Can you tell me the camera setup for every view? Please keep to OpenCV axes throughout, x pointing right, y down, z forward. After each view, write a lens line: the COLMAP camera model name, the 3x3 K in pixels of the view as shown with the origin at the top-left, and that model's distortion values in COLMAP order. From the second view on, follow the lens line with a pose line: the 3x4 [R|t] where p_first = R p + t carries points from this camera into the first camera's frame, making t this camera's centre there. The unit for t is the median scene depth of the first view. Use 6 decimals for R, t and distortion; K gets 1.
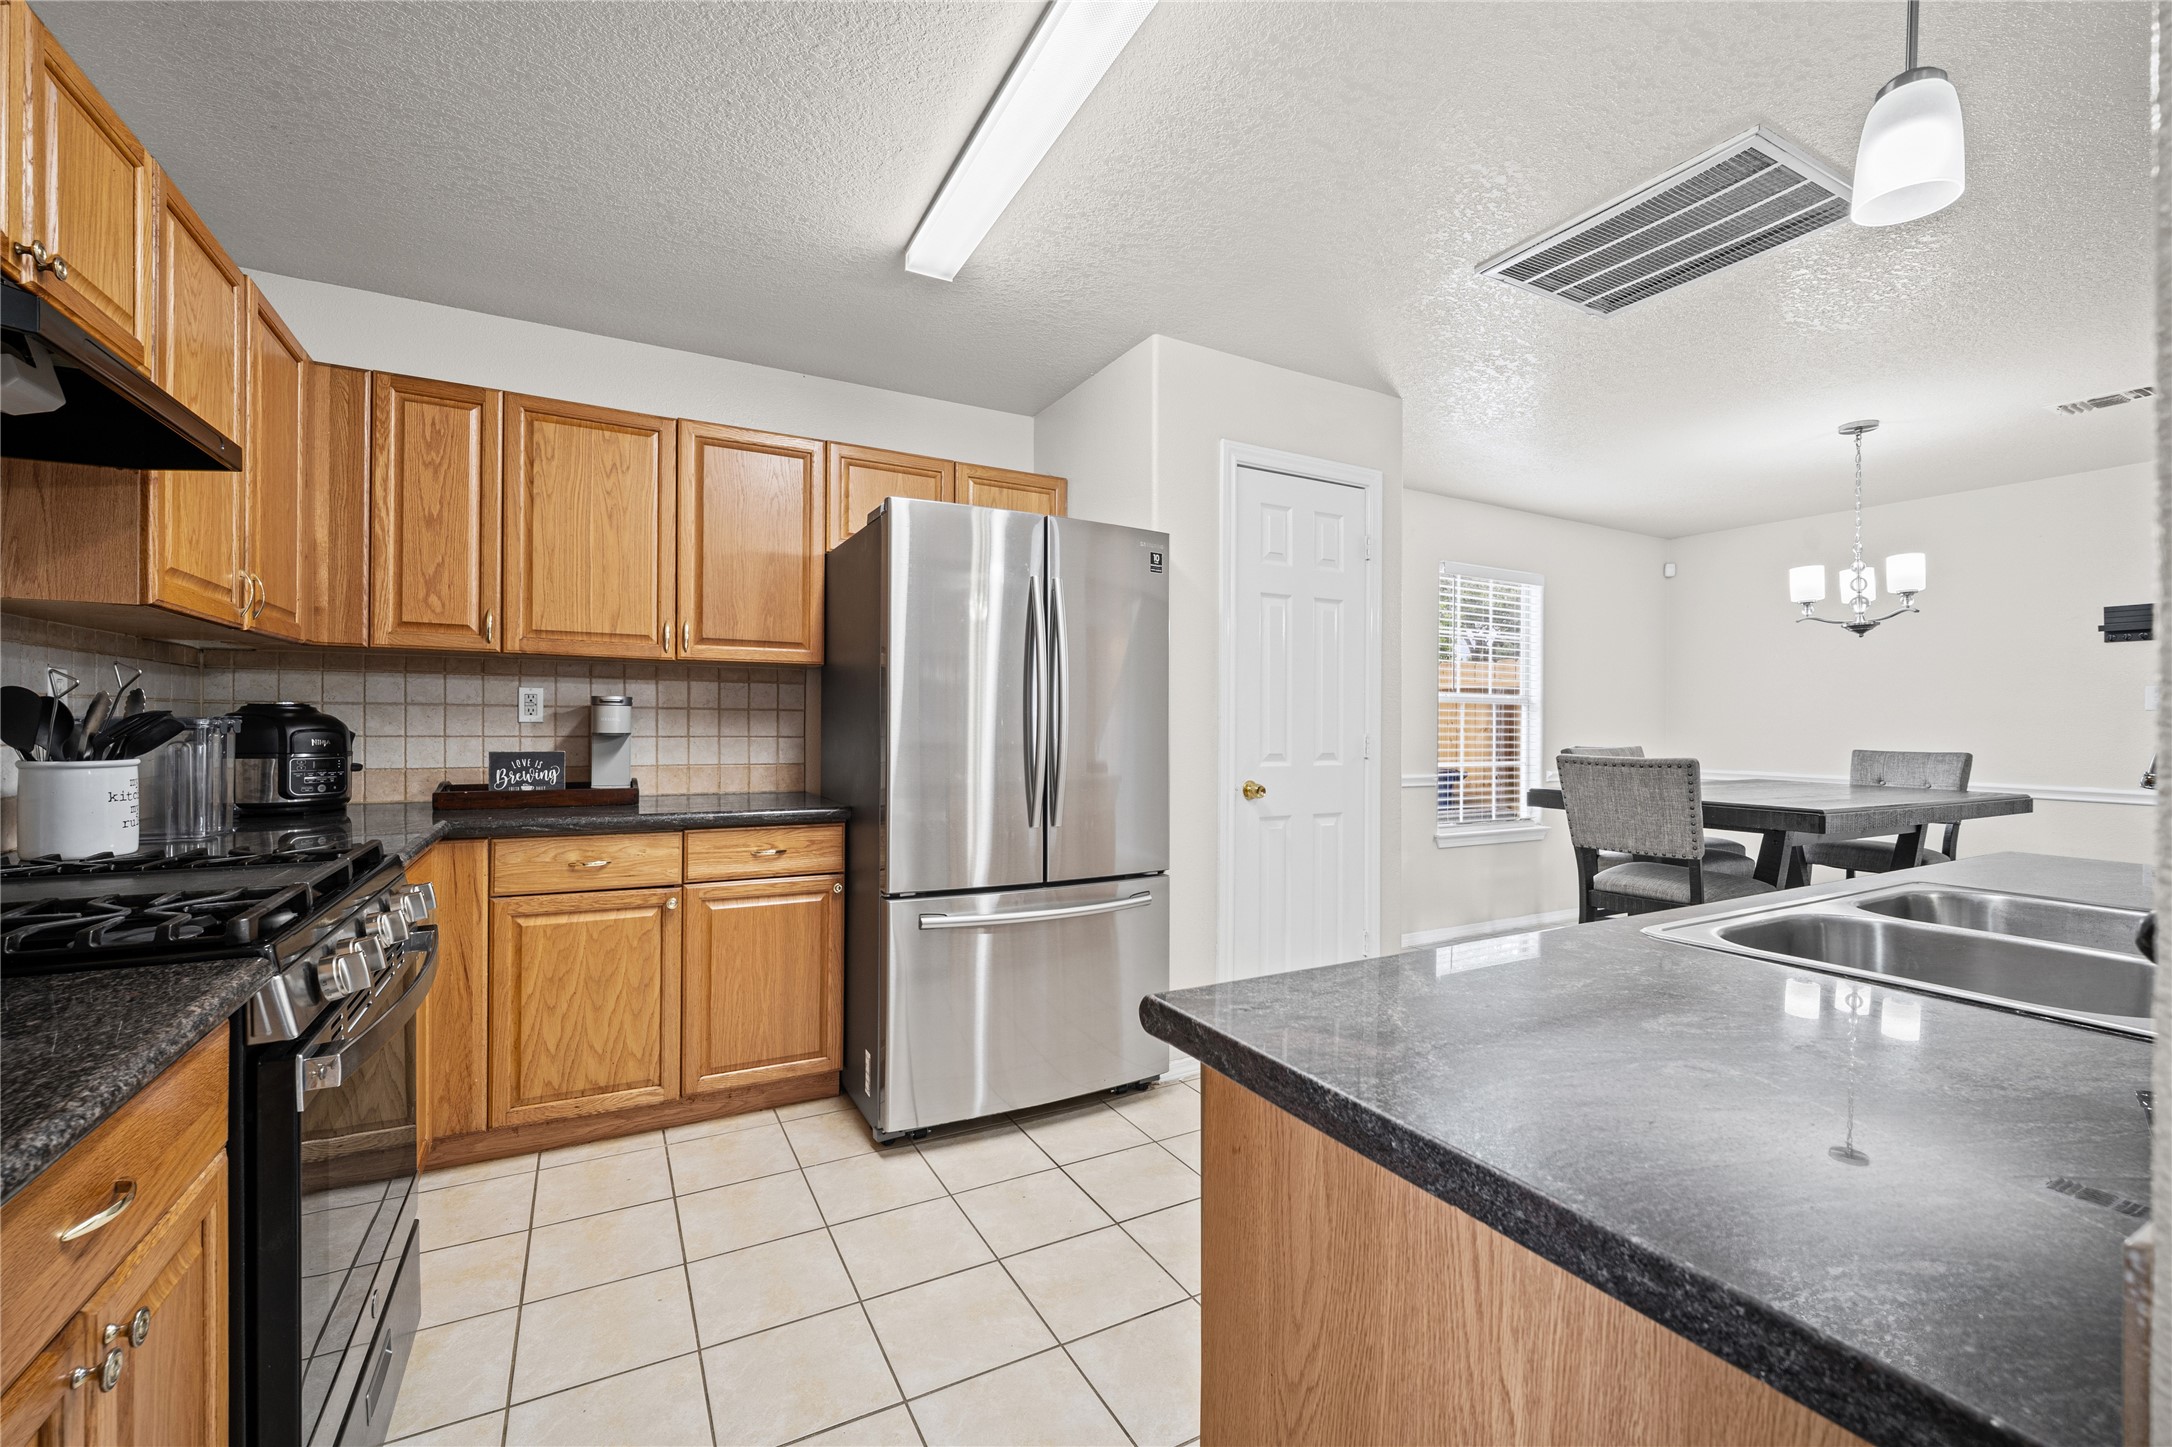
lens RADIAL K [[893.9, 0, 1095.8], [0, 893.9, 733.4], [0, 0, 1]] dist [-0.002959, -0.001341]
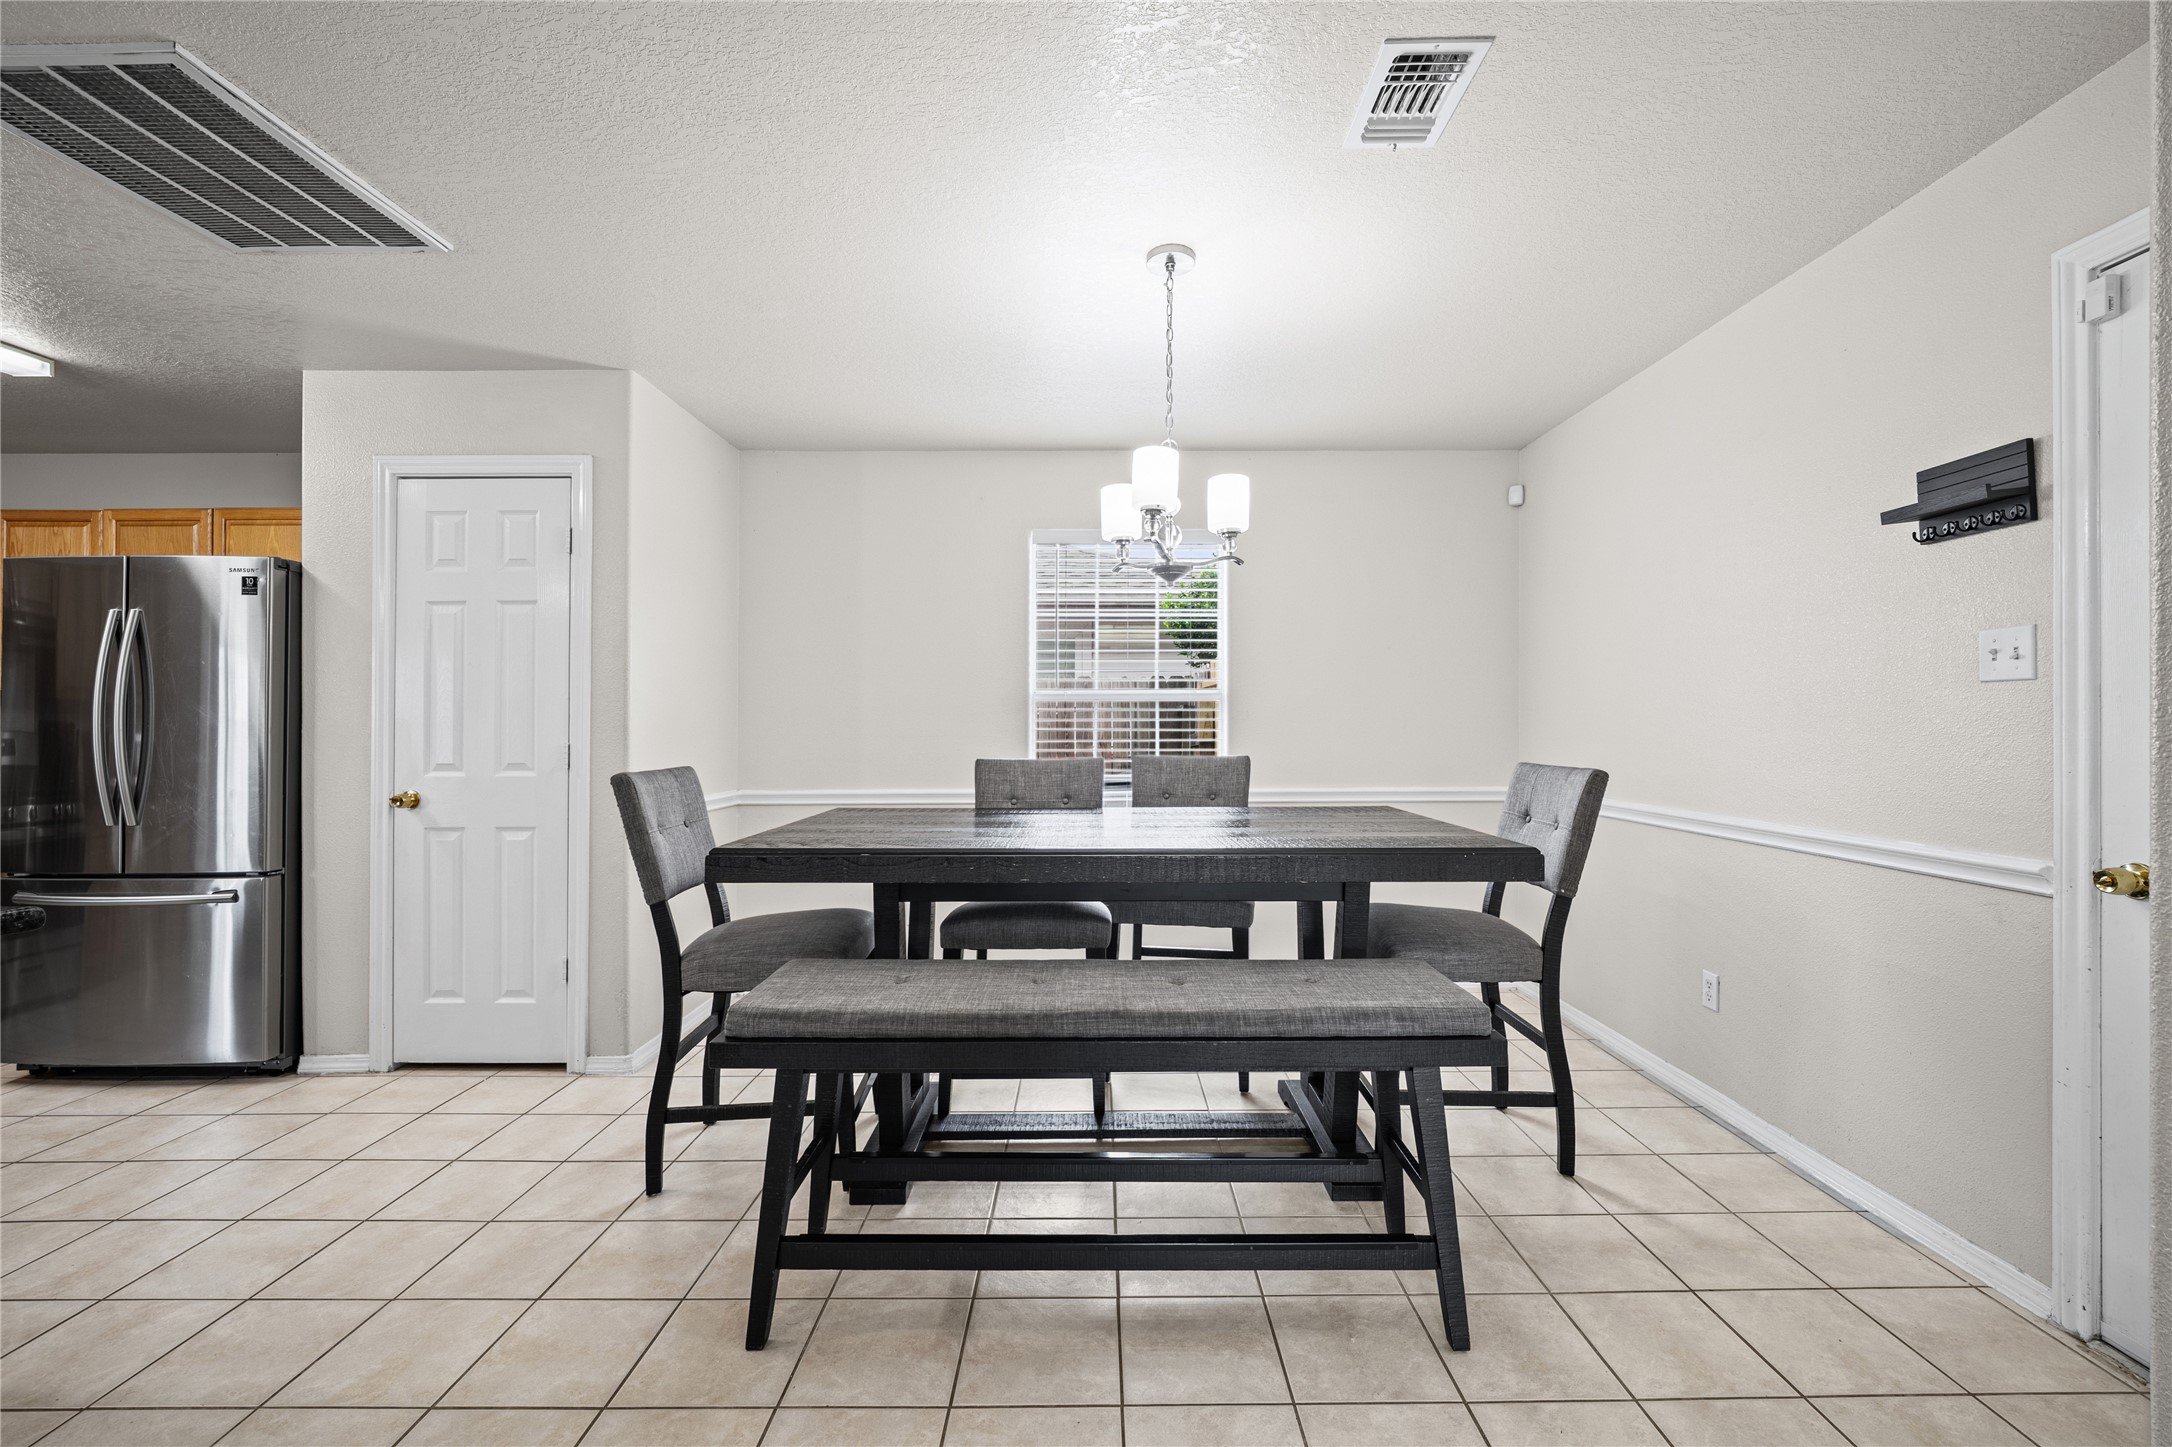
lens RADIAL K [[893.9, 0, 1105.6], [0, 893.9, 729.4], [0, 0, 1]] dist [-0.002959, -0.001341]
pose [[0.876083, -0.017166, -0.481855, 1.266560], [0.008975, 0.999773, -0.019299, 0.010385], [0.482077, 0.012583, 0.876038, 0.473148]]
